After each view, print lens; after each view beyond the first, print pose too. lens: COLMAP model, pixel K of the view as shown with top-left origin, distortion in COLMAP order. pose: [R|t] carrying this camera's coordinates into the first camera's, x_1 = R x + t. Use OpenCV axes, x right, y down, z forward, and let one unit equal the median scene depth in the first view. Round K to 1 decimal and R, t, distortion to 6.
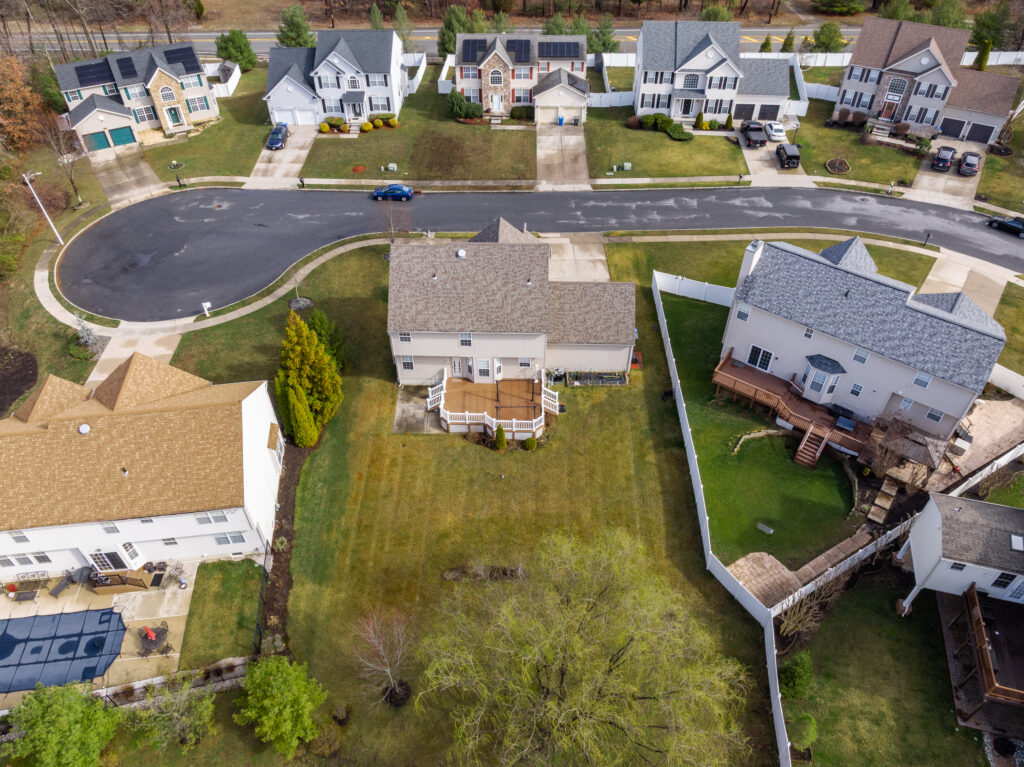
lens RADIAL K [[723.6, 0, 514.9], [0, 723.6, 382.1], [0, 0, 1]] dist [-0.051703, 0.026280]
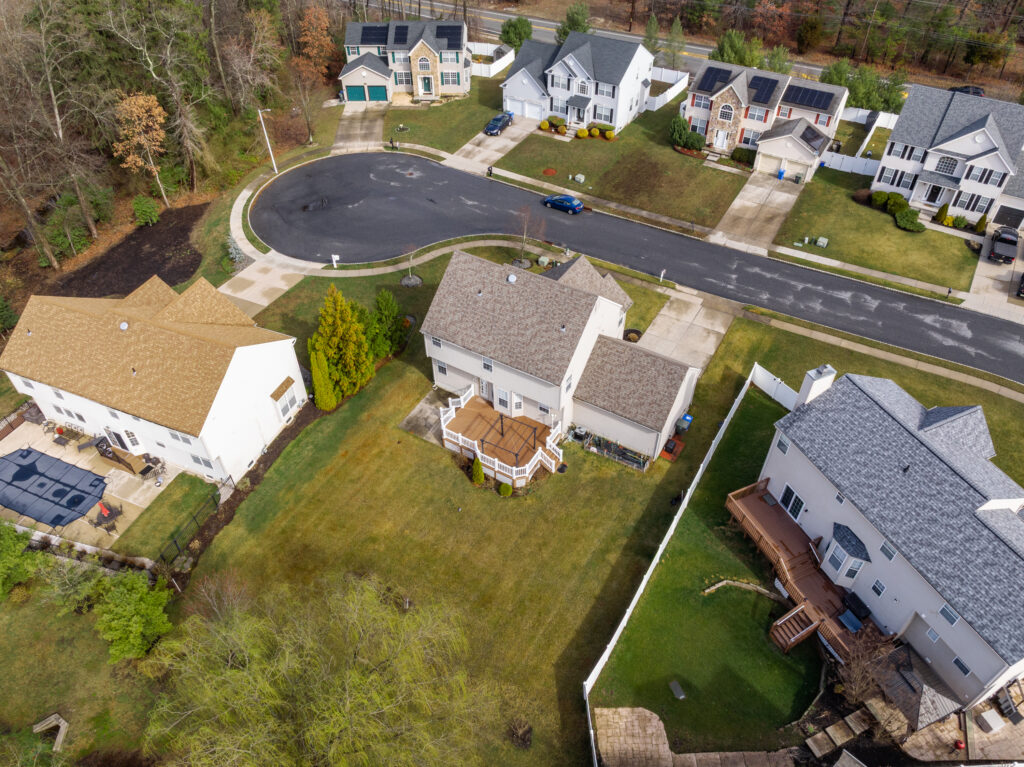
lens RADIAL K [[723.6, 0, 512.2], [0, 723.6, 382.8], [0, 0, 1]] dist [-0.051703, 0.026280]
pose [[0.868149, 0.337929, -0.363484, 0.227973], [-0.338445, 0.938778, 0.064431, -0.077163], [0.363004, 0.067084, 0.929370, 0.078913]]
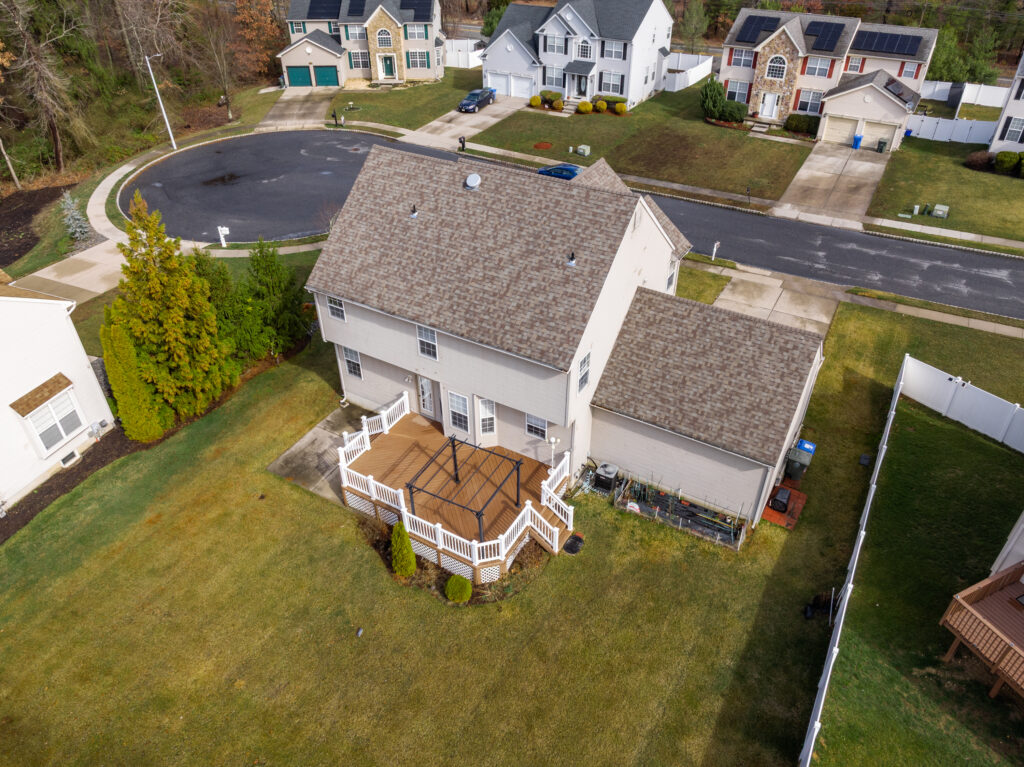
lens RADIAL K [[723.6, 0, 511.4], [0, 723.6, 384.9], [0, 0, 1]] dist [-0.051703, 0.026280]
pose [[0.871896, 0.286261, -0.397305, 0.136744], [-0.332196, 0.941863, -0.050395, -0.017542], [0.359781, 0.175922, 0.916302, 0.398586]]
